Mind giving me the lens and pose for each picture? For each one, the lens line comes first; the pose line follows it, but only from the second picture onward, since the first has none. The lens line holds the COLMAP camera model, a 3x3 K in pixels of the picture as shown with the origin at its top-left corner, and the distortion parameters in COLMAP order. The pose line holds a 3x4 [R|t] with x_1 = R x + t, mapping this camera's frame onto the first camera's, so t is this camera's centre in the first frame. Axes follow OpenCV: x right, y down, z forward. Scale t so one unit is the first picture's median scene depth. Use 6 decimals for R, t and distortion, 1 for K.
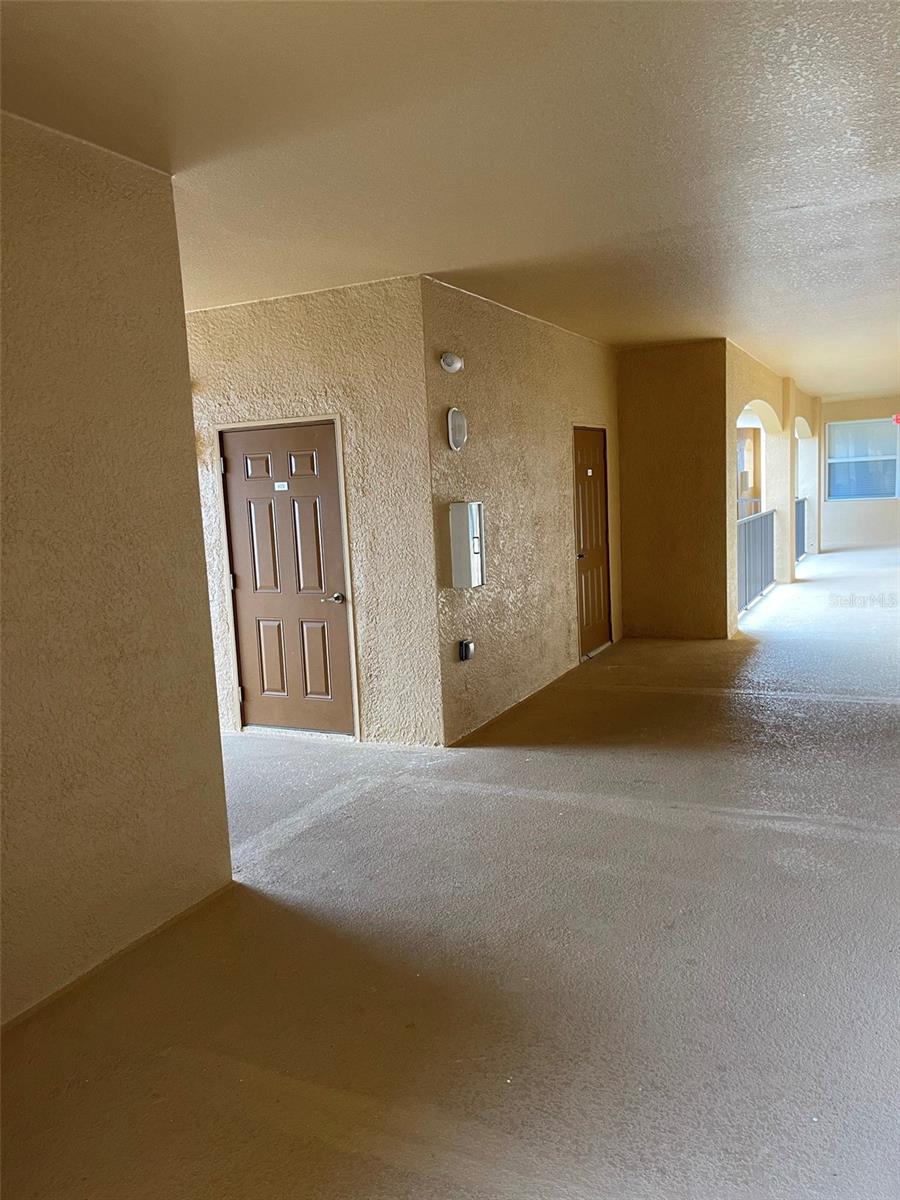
lens RADIAL K [[908.6, 0, 452.8], [0, 908.6, 590.2], [0, 0, 1]] dist [0.054502, -0.013399]
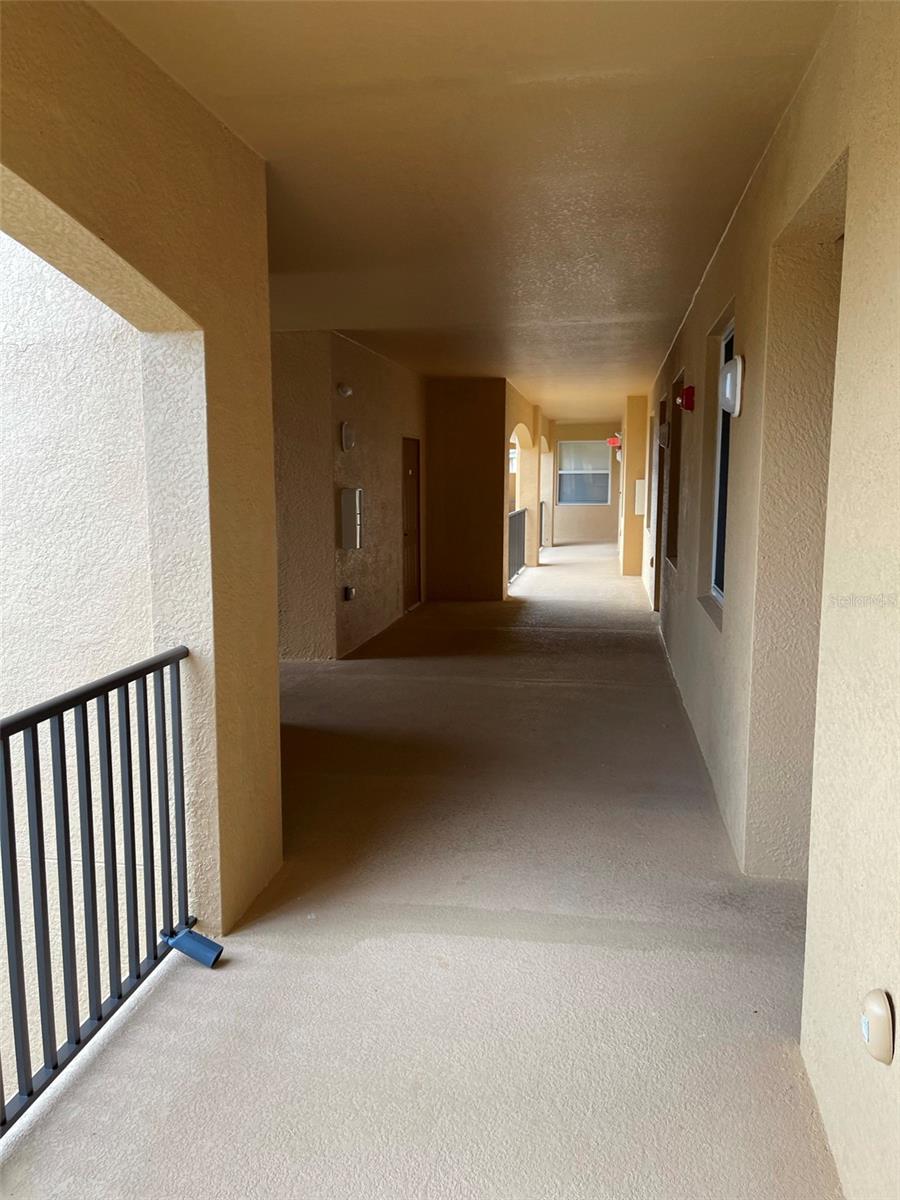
lens RADIAL K [[908.6, 0, 446.6], [0, 908.6, 603.3], [0, 0, 1]] dist [0.054502, -0.013399]
pose [[0.959753, 0.006100, 0.280781, -0.177011], [-0.010431, 0.999849, 0.013931, 0.044522], [-0.280653, -0.016299, 0.959671, -0.302273]]
